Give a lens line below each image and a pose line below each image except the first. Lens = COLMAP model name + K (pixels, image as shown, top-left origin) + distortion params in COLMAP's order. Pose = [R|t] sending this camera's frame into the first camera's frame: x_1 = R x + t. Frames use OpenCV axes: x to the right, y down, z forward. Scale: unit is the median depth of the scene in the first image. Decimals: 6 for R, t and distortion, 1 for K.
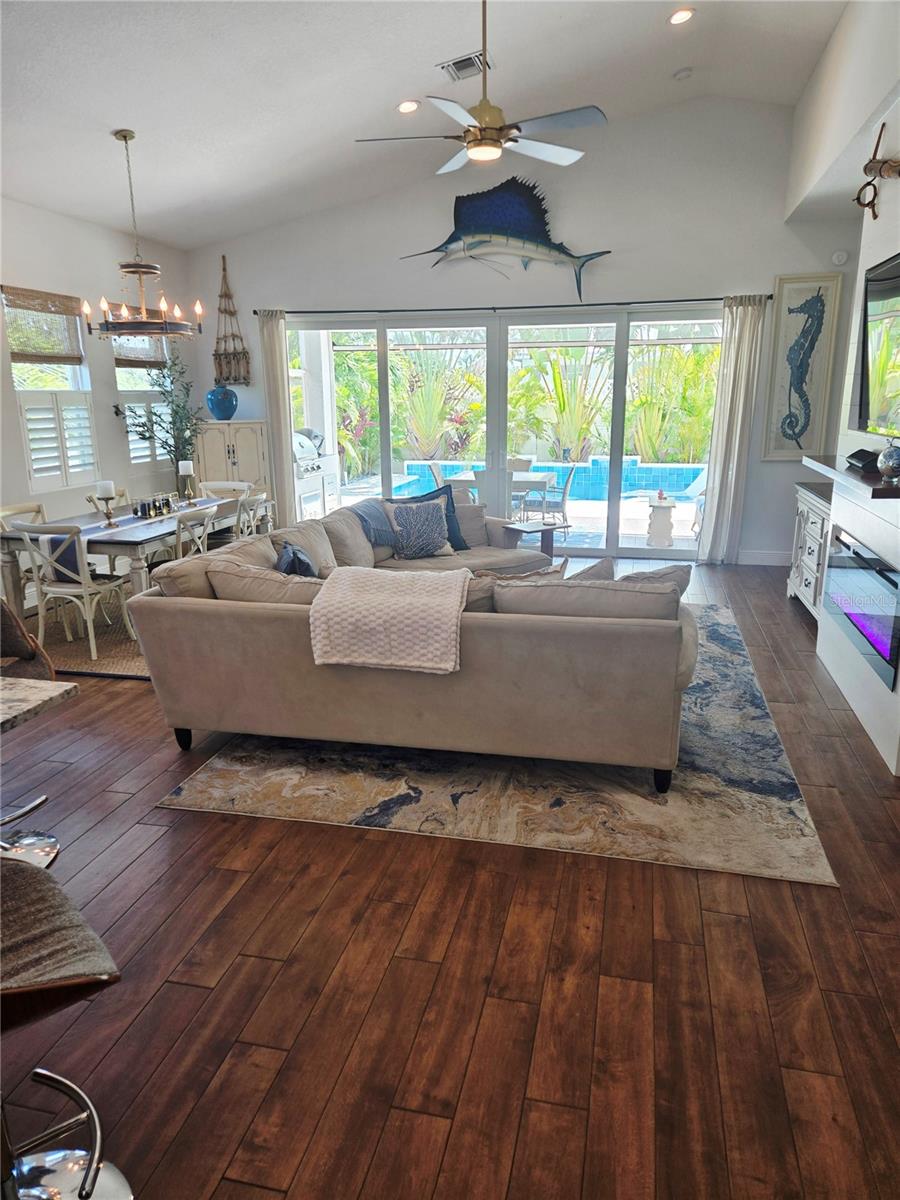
lens RADIAL K [[811.9, 0, 444.5], [0, 811.9, 604.4], [0, 0, 1]] dist [0.063677, -0.049744]
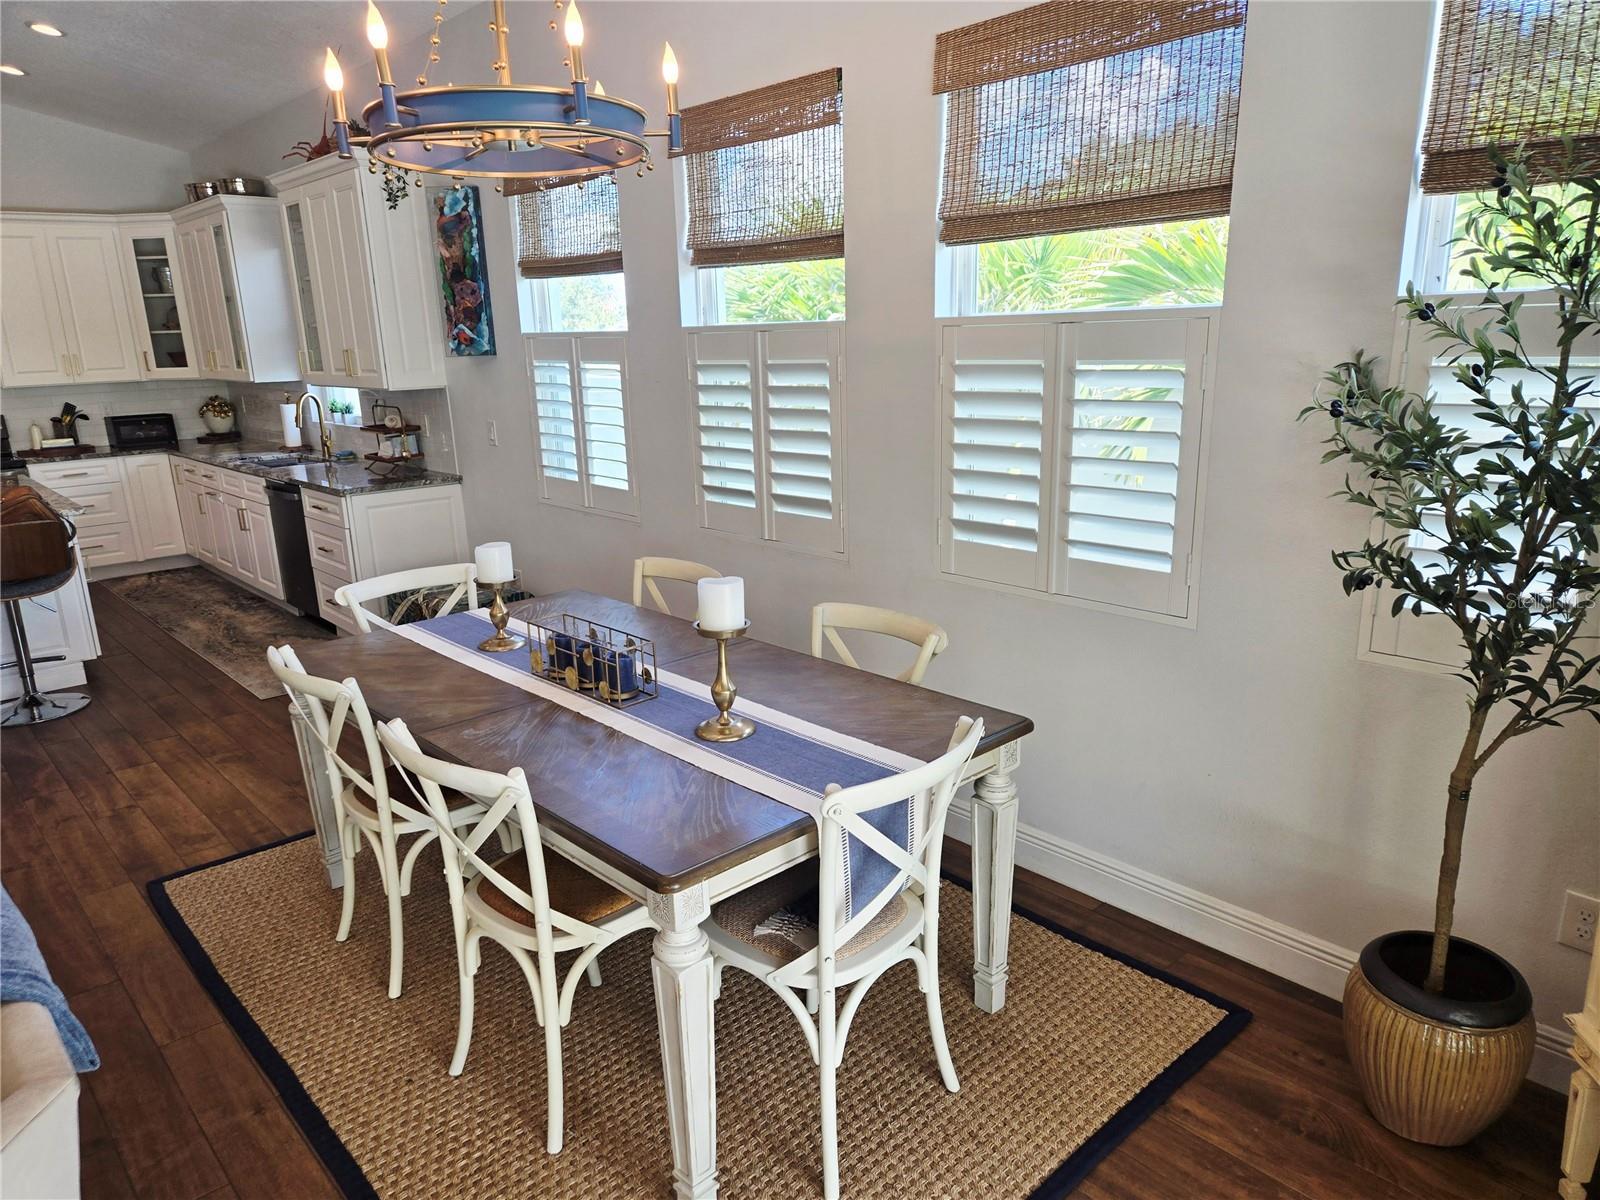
lens RADIAL K [[1082.5, 0, 798.4], [0, 1082.5, 604.4], [0, 0, 1]] dist [0.063677, -0.049744]
pose [[-0.568900, 0.229146, -0.789839, -0.034481], [-0.175182, 0.904593, 0.388617, -0.265414], [0.803532, 0.359450, -0.474481, 1.012117]]
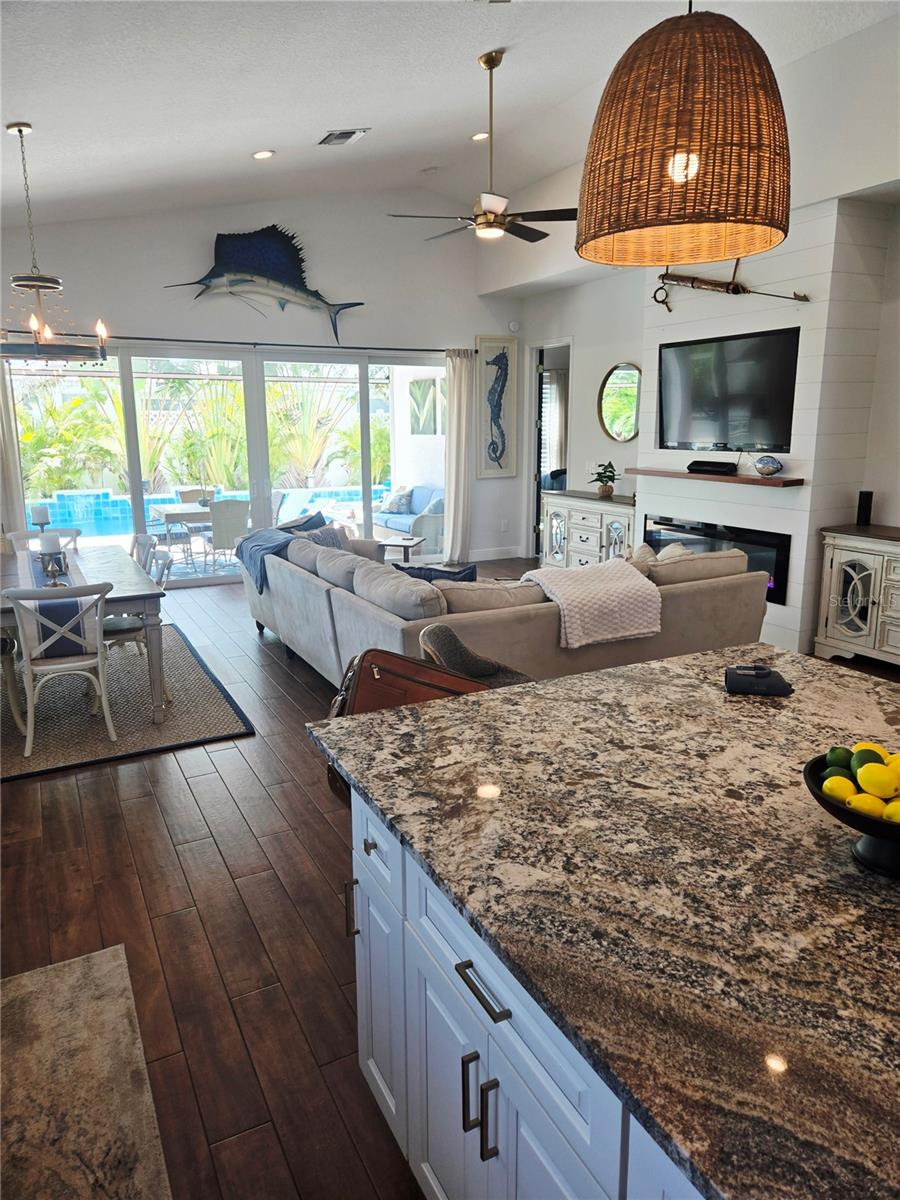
lens RADIAL K [[811.9, 0, 449.3], [0, 811.9, 590.2], [0, 0, 1]] dist [0.063677, -0.049744]
pose [[0.760010, -0.131852, 0.636396, -0.467233], [0.165195, 0.986236, 0.007050, -0.022115], [-0.628566, 0.099771, 0.771330, 0.080297]]
